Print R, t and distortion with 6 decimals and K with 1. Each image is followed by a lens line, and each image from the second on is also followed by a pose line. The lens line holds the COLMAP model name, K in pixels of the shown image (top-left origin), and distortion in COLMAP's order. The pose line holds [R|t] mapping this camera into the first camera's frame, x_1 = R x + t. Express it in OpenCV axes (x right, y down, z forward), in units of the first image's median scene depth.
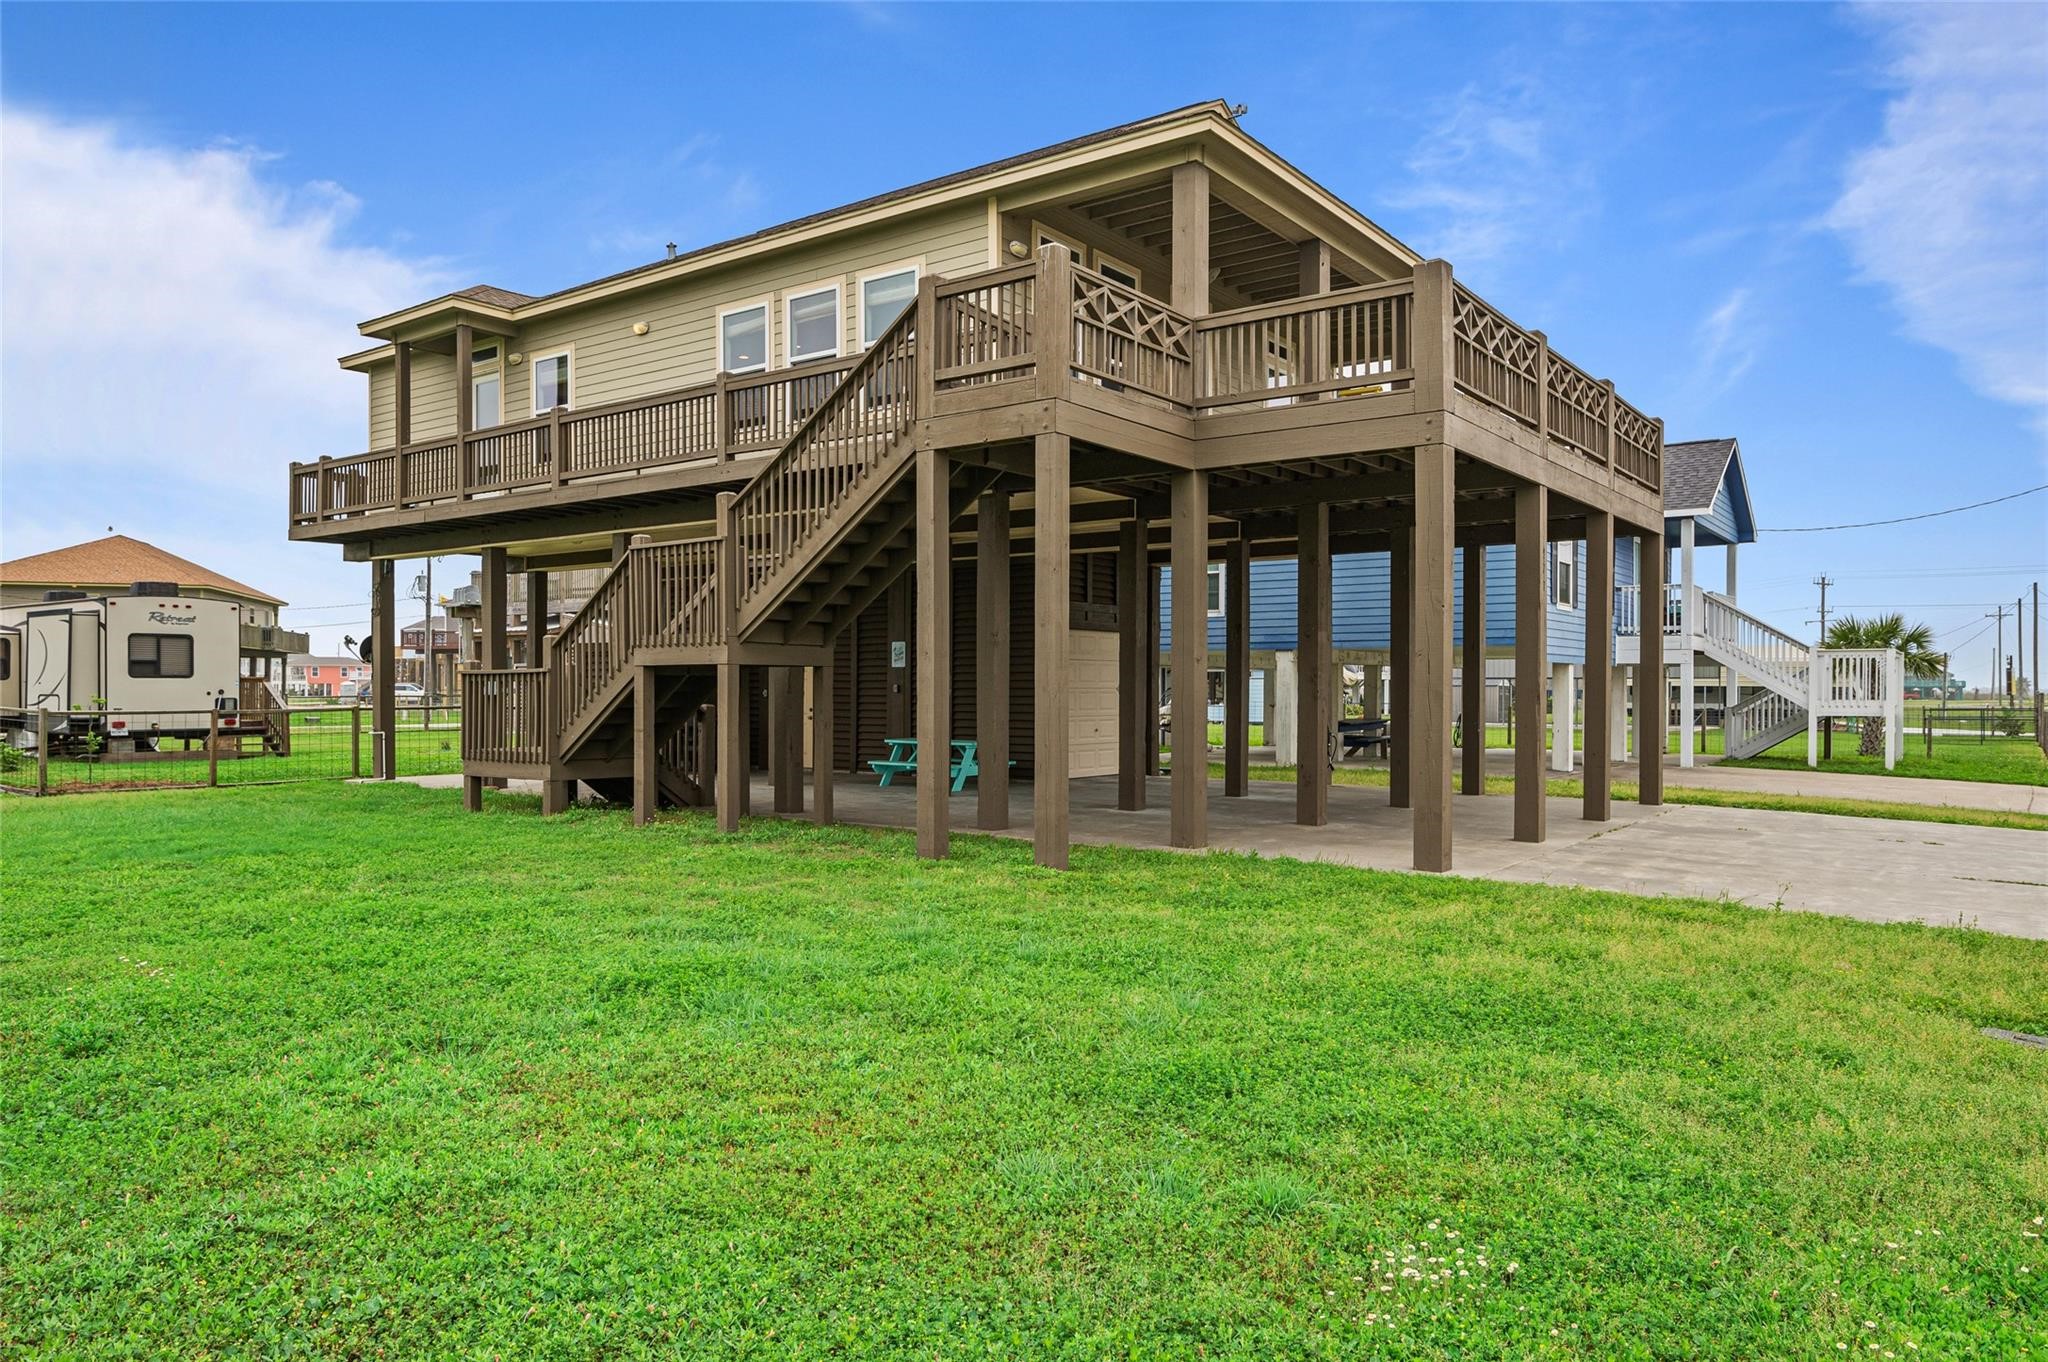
lens RADIAL K [[1374.7, 0, 1024.0], [0, 1374.7, 681.0], [0, 0, 1]] dist [0.008005, 0.000943]
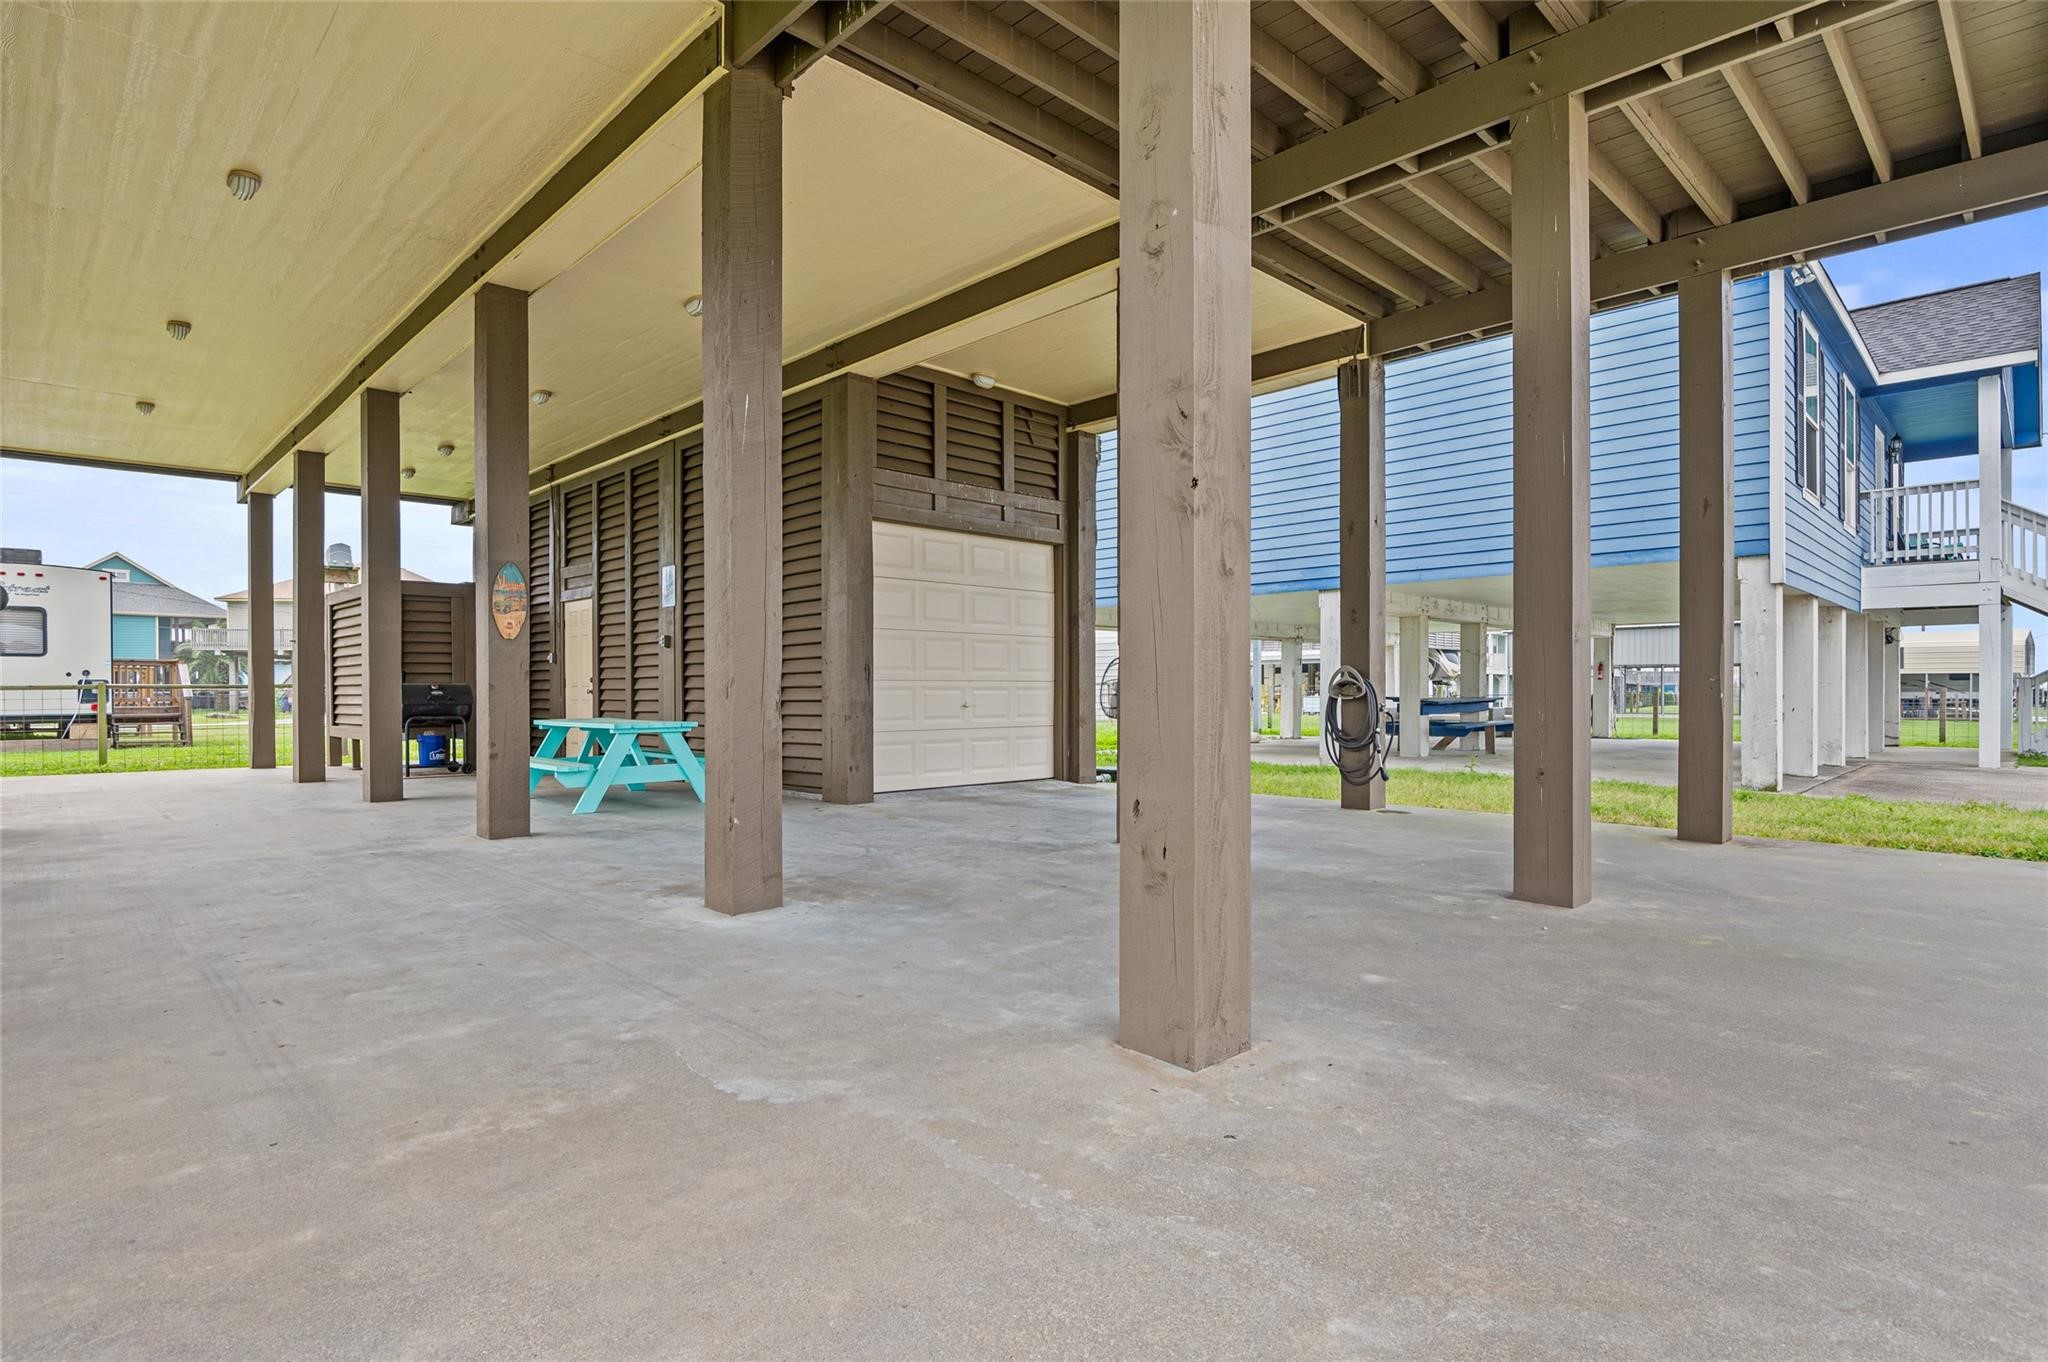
lens RADIAL K [[1052.3, 0, 1023.1], [0, 1052.3, 702.8], [0, 0, 1]] dist [-0.004817, -0.000588]
pose [[0.987423, -0.003958, -0.158053, 0.116458], [0.005854, 0.999916, 0.011533, 0.023861], [0.157995, -0.012313, 0.987363, 0.451532]]
